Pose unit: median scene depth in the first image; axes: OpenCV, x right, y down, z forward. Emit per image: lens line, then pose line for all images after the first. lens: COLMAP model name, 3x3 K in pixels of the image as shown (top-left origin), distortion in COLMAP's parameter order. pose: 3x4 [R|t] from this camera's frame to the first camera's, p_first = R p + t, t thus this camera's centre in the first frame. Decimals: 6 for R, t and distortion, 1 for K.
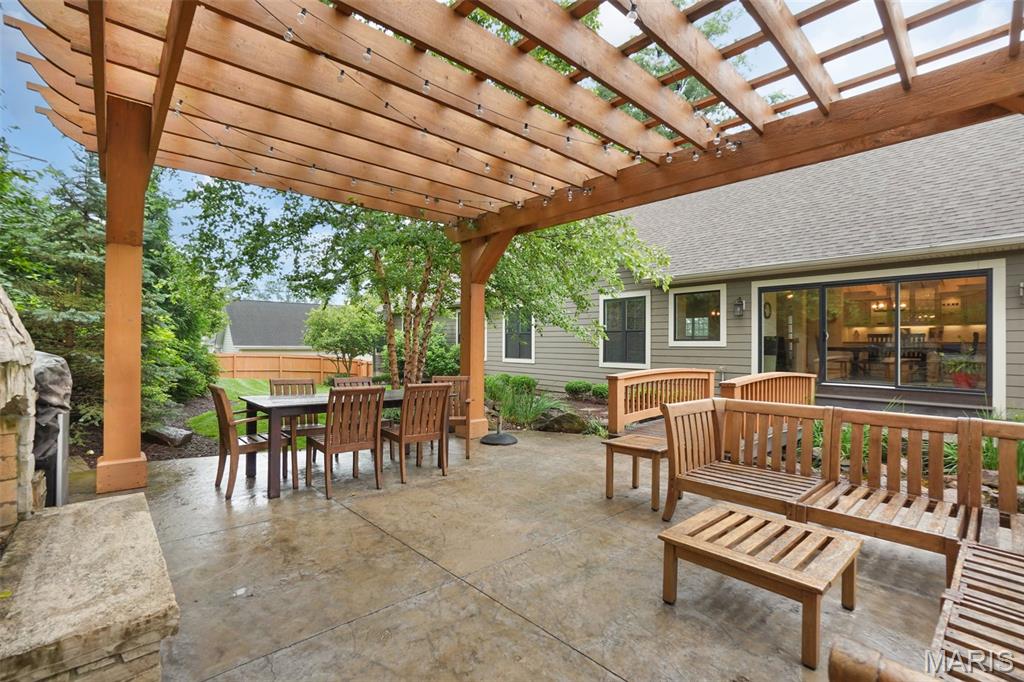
lens RADIAL K [[460.3, 0, 506.9], [0, 460.3, 340.4], [0, 0, 1]] dist [-0.057011, 0.020648]
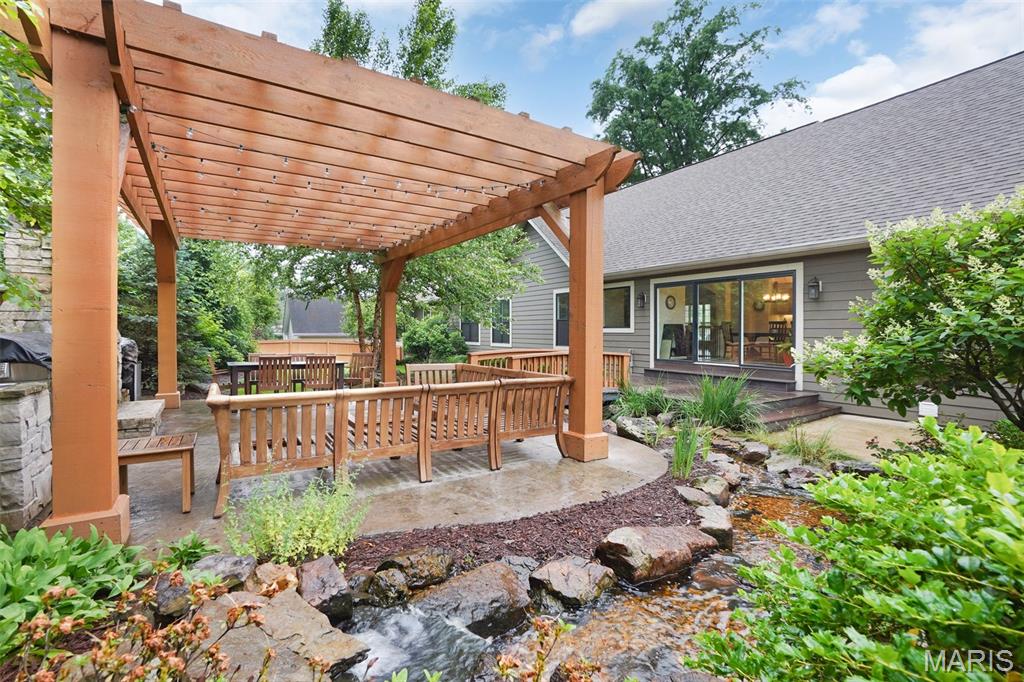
lens RADIAL K [[460.3, 0, 506.9], [0, 460.3, 340.4], [0, 0, 1]] dist [-0.057011, 0.020648]
pose [[0.988957, -0.002160, -0.148188, 0.343835], [0.006621, 0.999539, 0.029618, -0.004630], [0.148056, -0.030272, 0.988516, -0.273577]]
